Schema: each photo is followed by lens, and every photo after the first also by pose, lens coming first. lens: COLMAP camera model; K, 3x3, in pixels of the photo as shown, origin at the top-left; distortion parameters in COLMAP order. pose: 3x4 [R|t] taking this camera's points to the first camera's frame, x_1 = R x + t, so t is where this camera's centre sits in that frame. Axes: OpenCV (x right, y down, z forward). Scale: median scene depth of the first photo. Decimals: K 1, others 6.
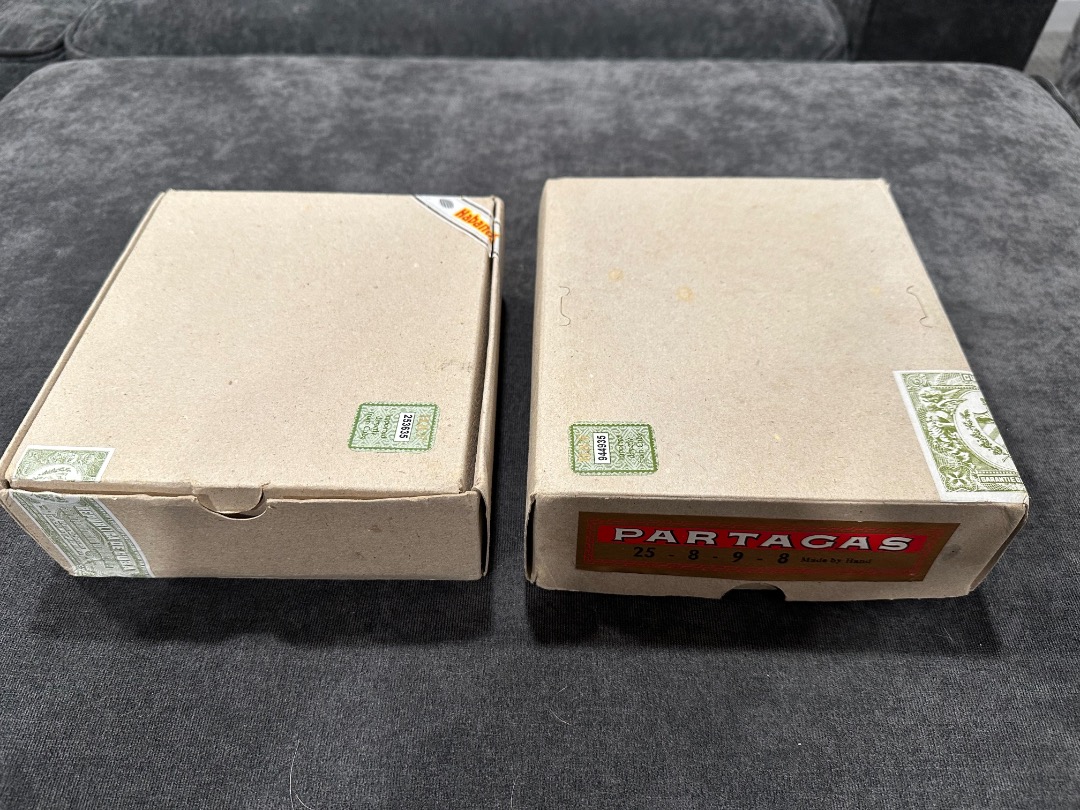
lens RADIAL K [[694.8, 0, 540.0], [0, 694.8, 405.0], [0, 0, 1]] dist [-0.018186, -0.001102]
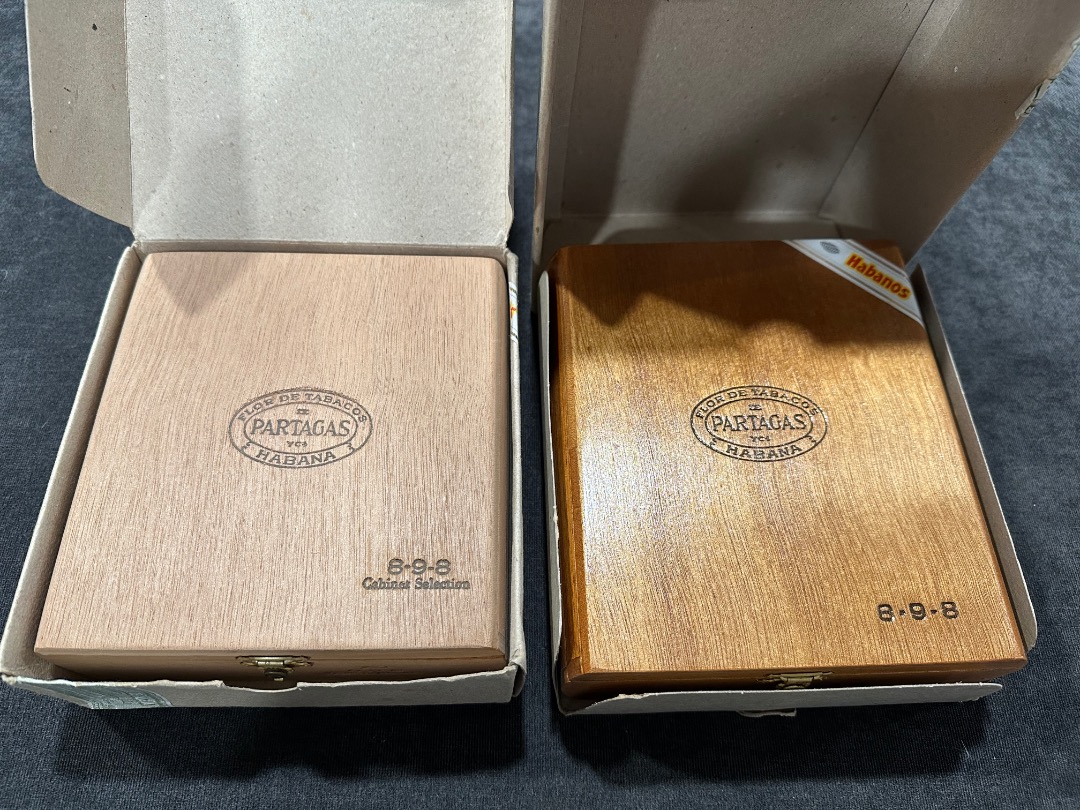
lens RADIAL K [[694.8, 0, 540.0], [0, 694.8, 405.0], [0, 0, 1]] dist [-0.018186, -0.001102]
pose [[0.999120, -0.011225, 0.040411, -0.050330], [0.002752, 0.978986, 0.203908, -0.232744], [-0.041851, -0.203618, 0.978156, 0.072252]]
